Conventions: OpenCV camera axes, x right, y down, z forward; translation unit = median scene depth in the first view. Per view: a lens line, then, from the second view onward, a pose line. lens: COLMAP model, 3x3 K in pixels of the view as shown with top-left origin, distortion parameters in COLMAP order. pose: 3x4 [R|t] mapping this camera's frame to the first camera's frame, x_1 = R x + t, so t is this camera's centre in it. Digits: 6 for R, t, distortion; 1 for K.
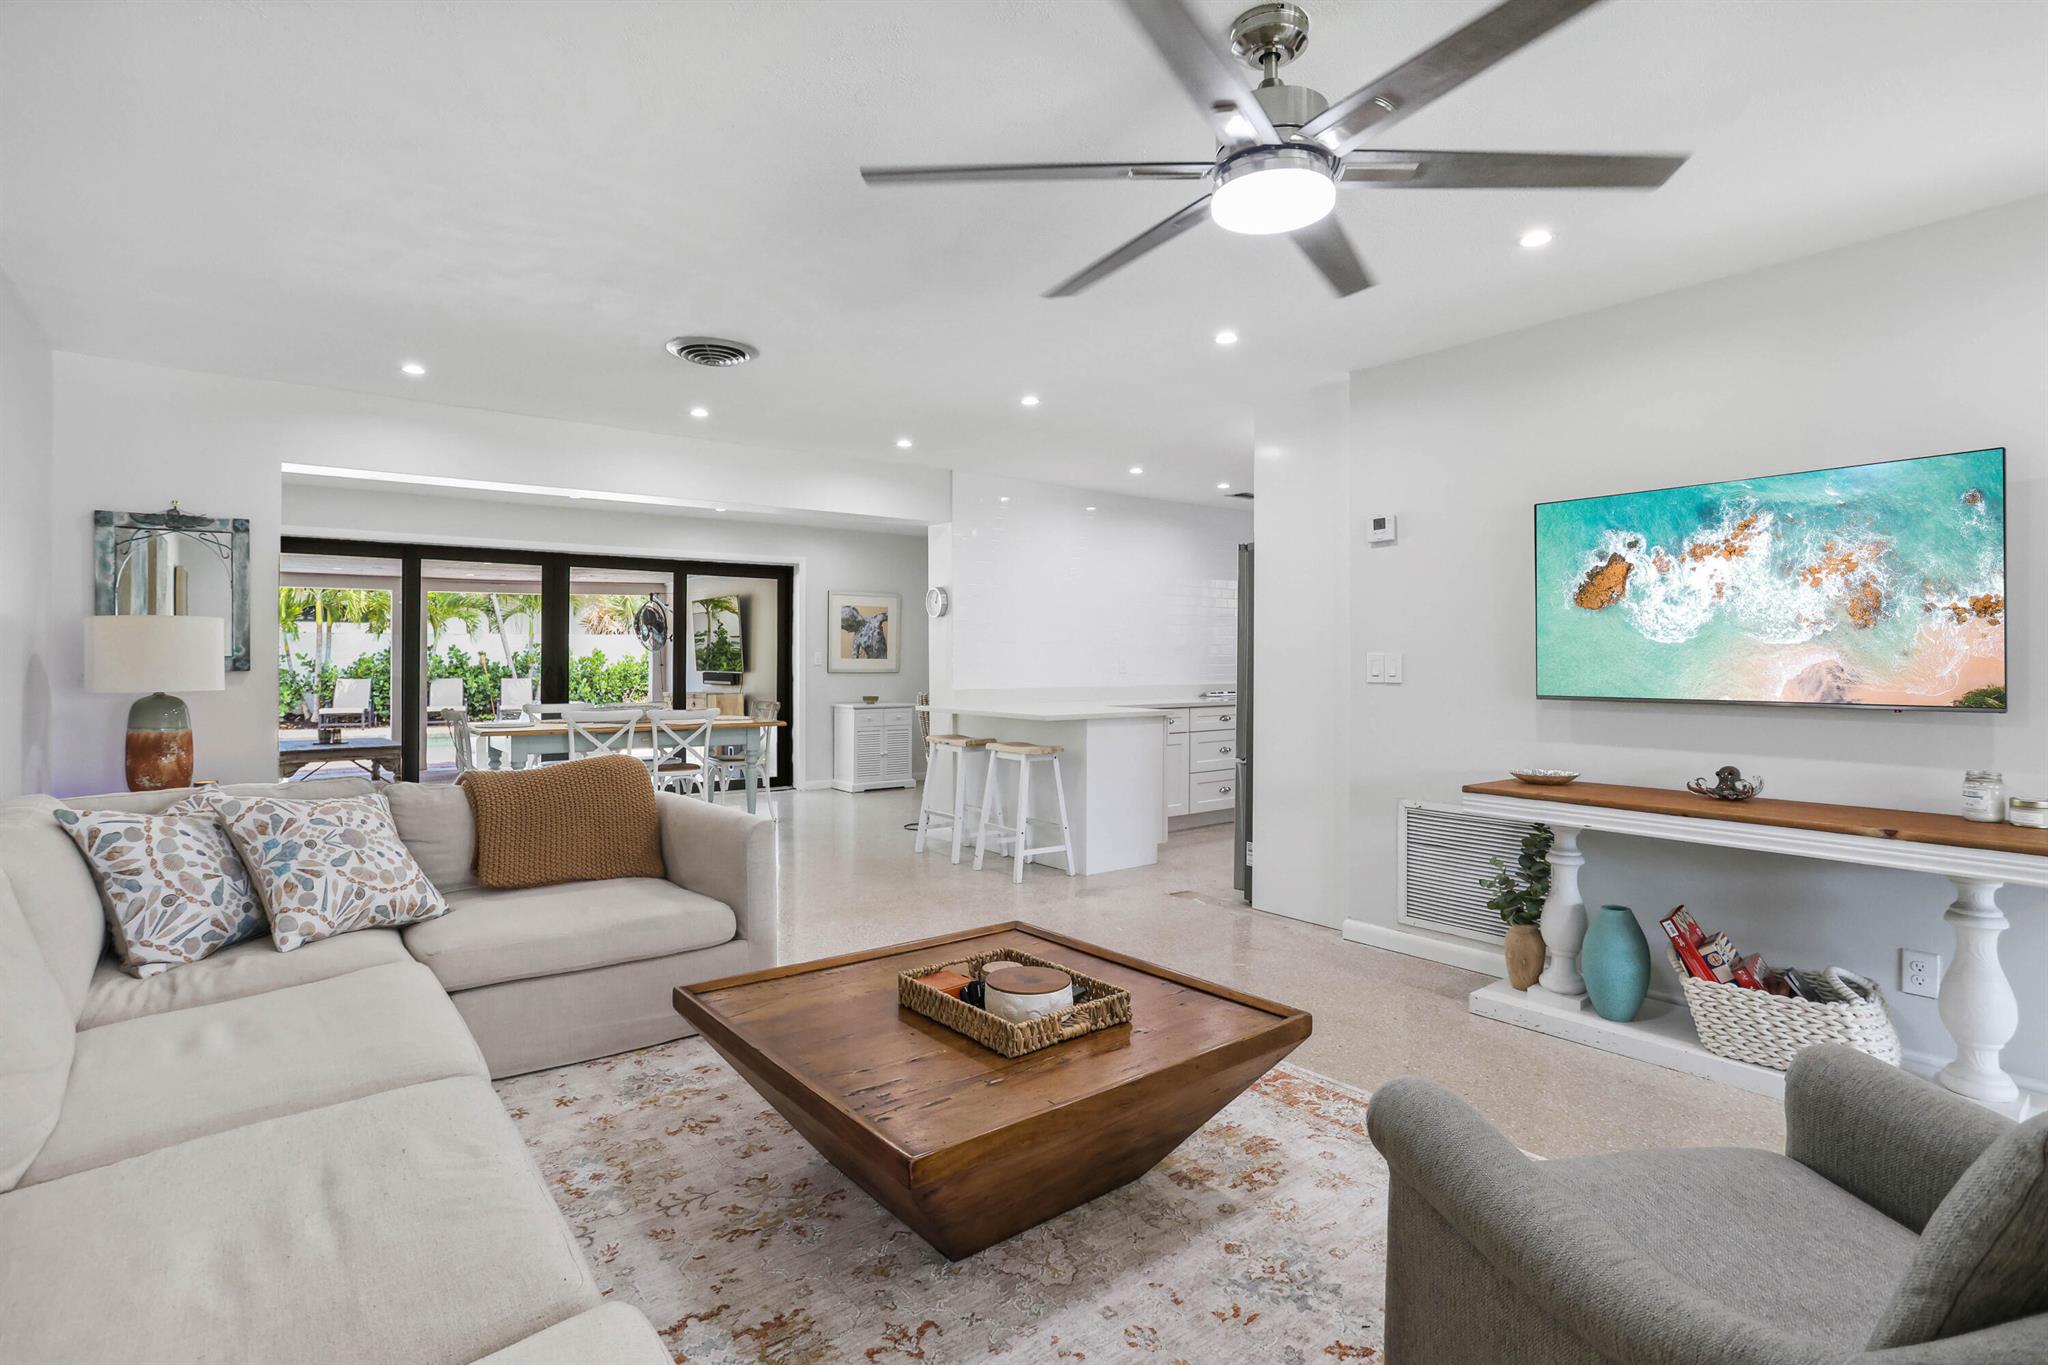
lens RADIAL K [[999.8, 0, 1037.6], [0, 999.8, 657.0], [0, 0, 1]] dist [-0.040551, 0.021838]
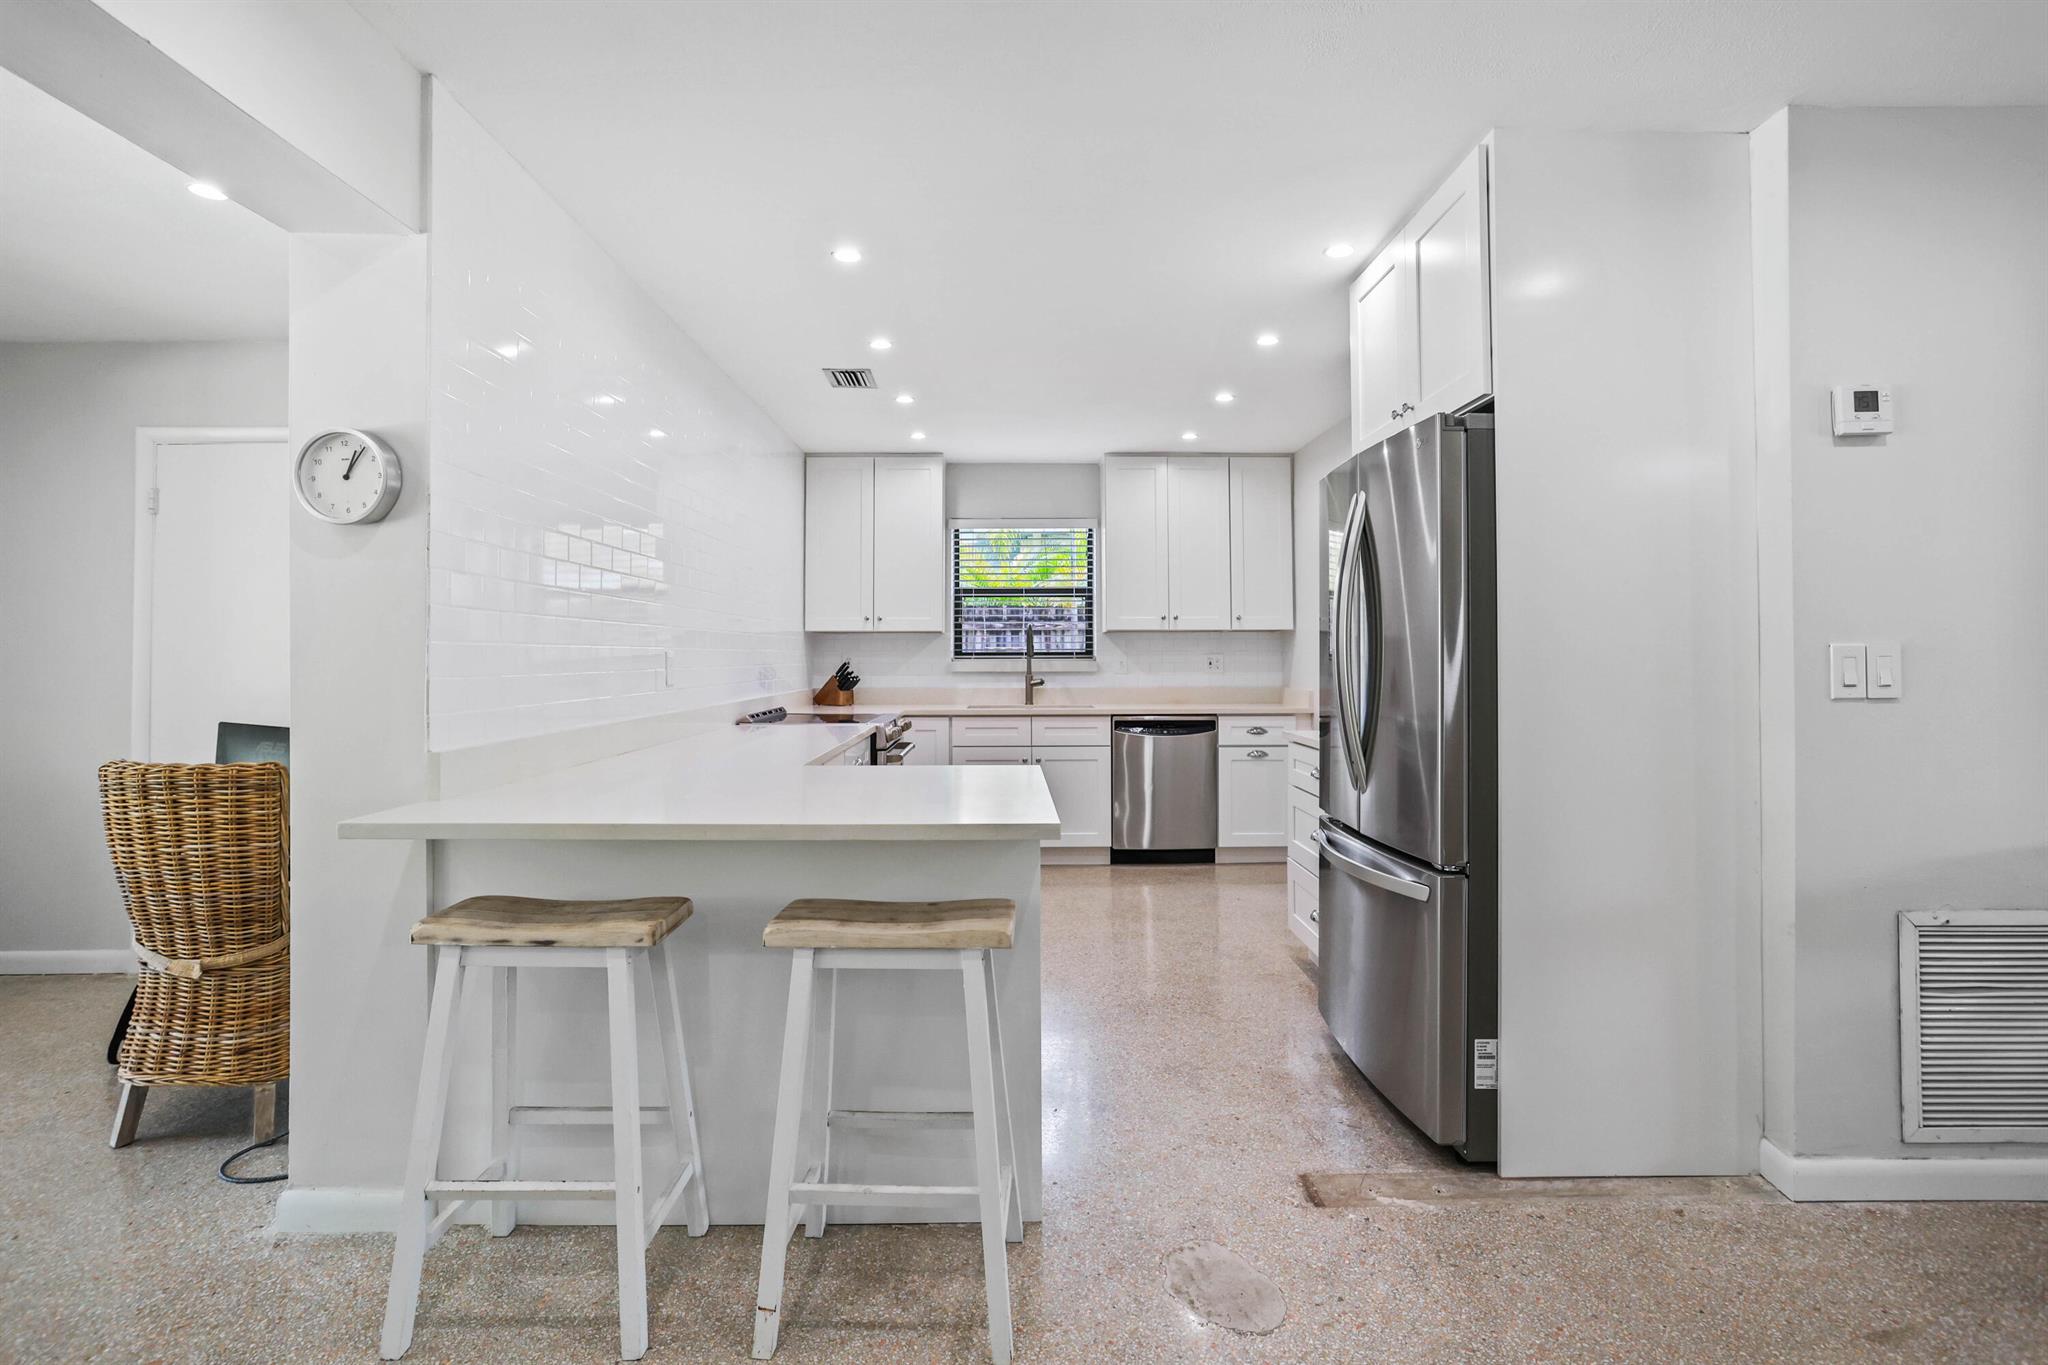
lens RADIAL K [[999.8, 0, 1001.4], [0, 999.8, 639.6], [0, 0, 1]] dist [-0.040551, 0.021838]
pose [[0.604275, 0.008795, 0.796728, -0.361016], [0.002786, 0.999910, -0.013151, -0.000170], [-0.796771, 0.010166, 0.604196, 1.065455]]
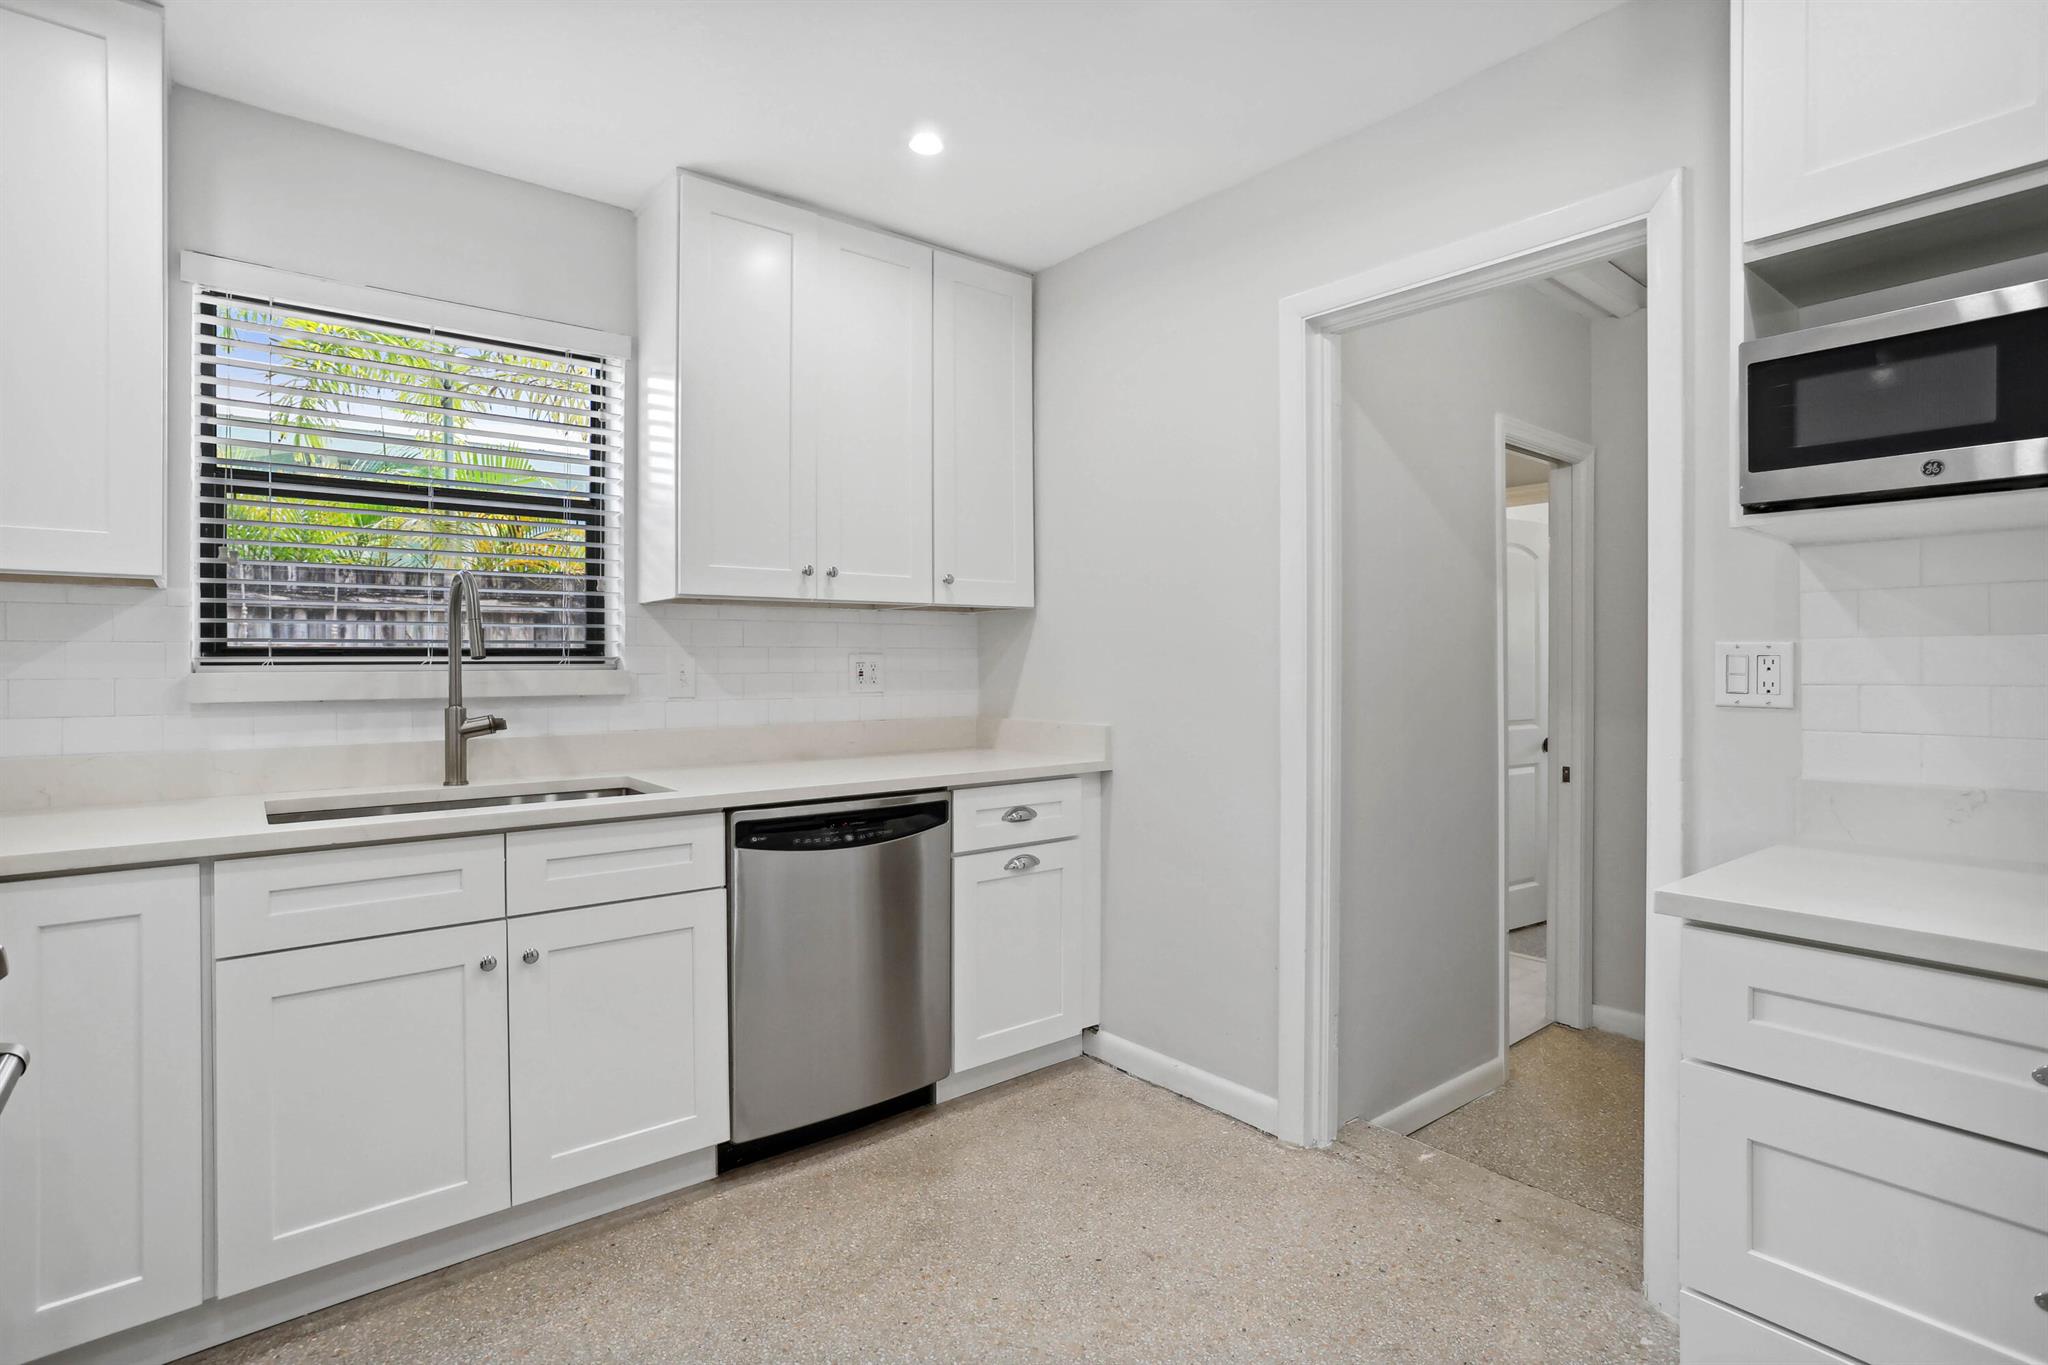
lens RADIAL K [[999.8, 0, 1008.9], [0, 999.8, 668.6], [0, 0, 1]] dist [-0.040551, 0.021838]
pose [[-0.030467, -0.013019, 0.999451, 0.295117], [-0.002270, 0.999913, 0.012956, 0.003452], [-0.999533, -0.001874, -0.030494, 1.648079]]
